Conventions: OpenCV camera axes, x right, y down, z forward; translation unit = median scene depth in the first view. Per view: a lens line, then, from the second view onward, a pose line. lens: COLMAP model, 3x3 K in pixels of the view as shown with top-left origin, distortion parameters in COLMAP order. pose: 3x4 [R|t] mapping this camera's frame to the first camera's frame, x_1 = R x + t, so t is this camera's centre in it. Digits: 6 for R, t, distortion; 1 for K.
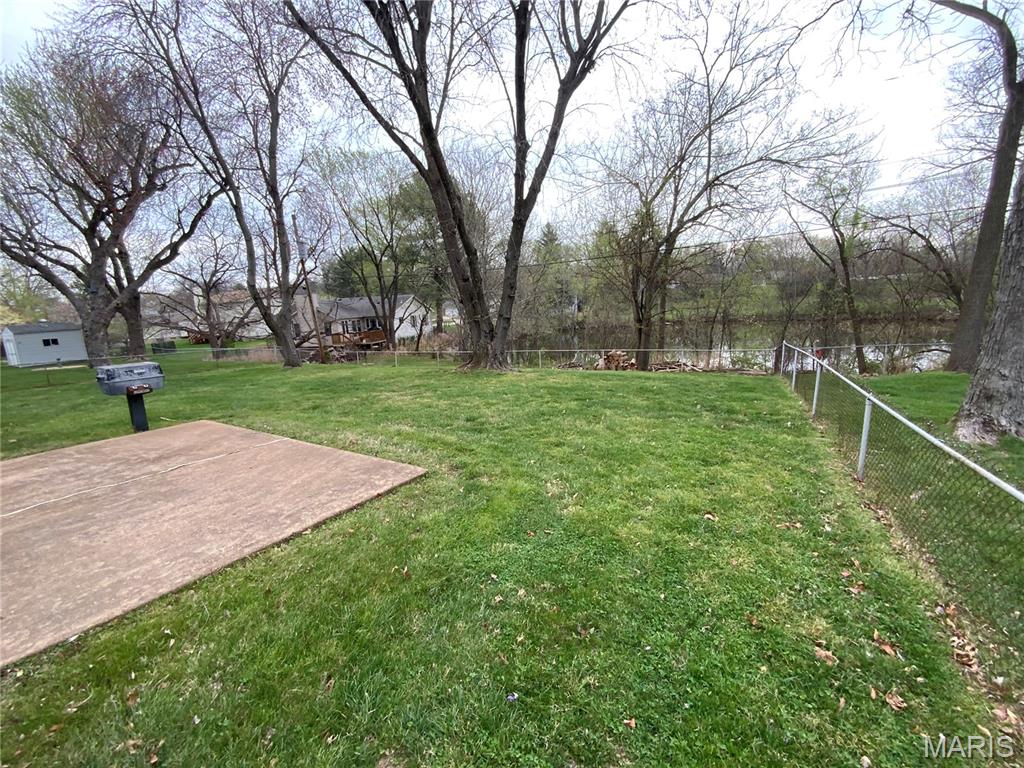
lens RADIAL K [[420.7, 0, 509.7], [0, 420.7, 388.2], [0, 0, 1]] dist [0.002523, -0.008069]
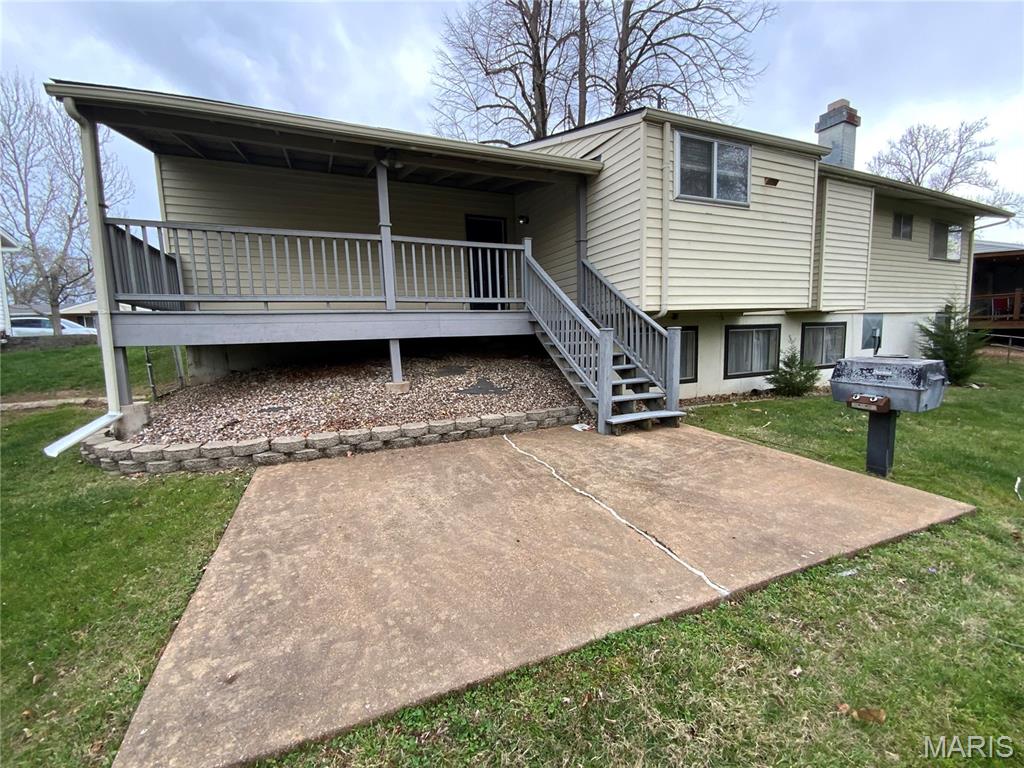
lens RADIAL K [[420.7, 0, 512.8], [0, 420.7, 384.3], [0, 0, 1]] dist [0.002523, -0.008069]
pose [[-0.585665, 0.168746, -0.792793, -0.053045], [-0.104132, 0.954320, 0.280053, -0.054744], [0.803836, 0.246572, -0.541340, 0.372107]]
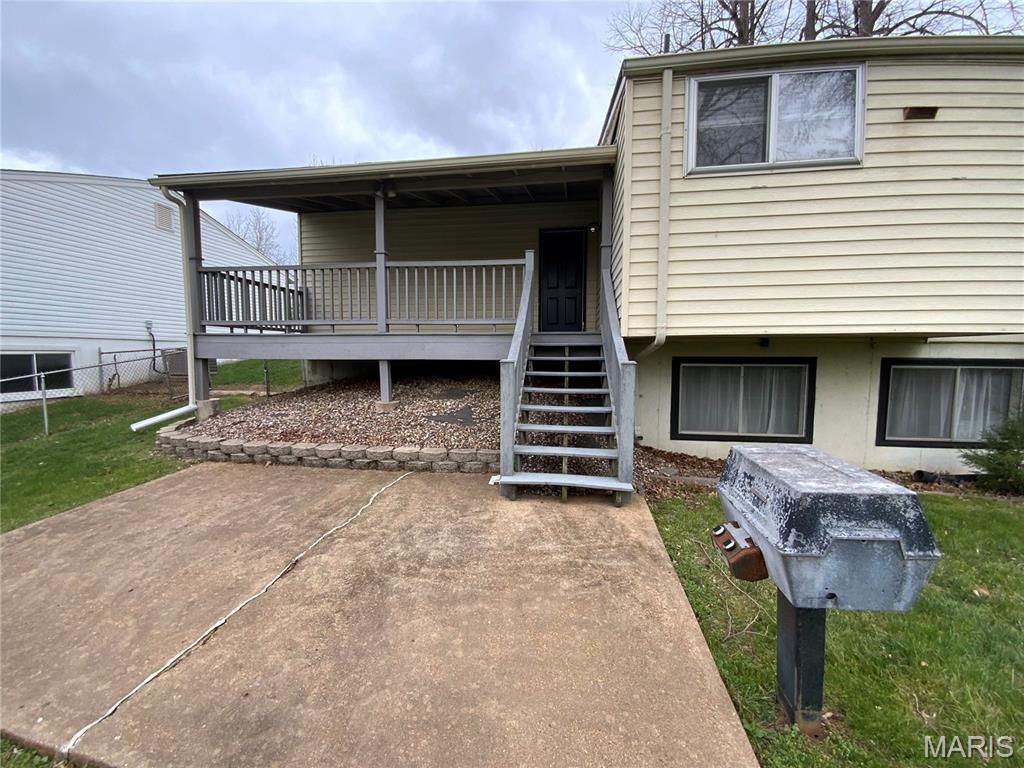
lens RADIAL K [[420.7, 0, 516.3], [0, 420.7, 382.8], [0, 0, 1]] dist [0.002523, -0.008069]
pose [[-0.926731, 0.078917, -0.367343, -0.267903], [-0.028966, 0.959777, 0.279266, -0.069675], [0.374606, 0.269446, -0.887169, 0.472523]]
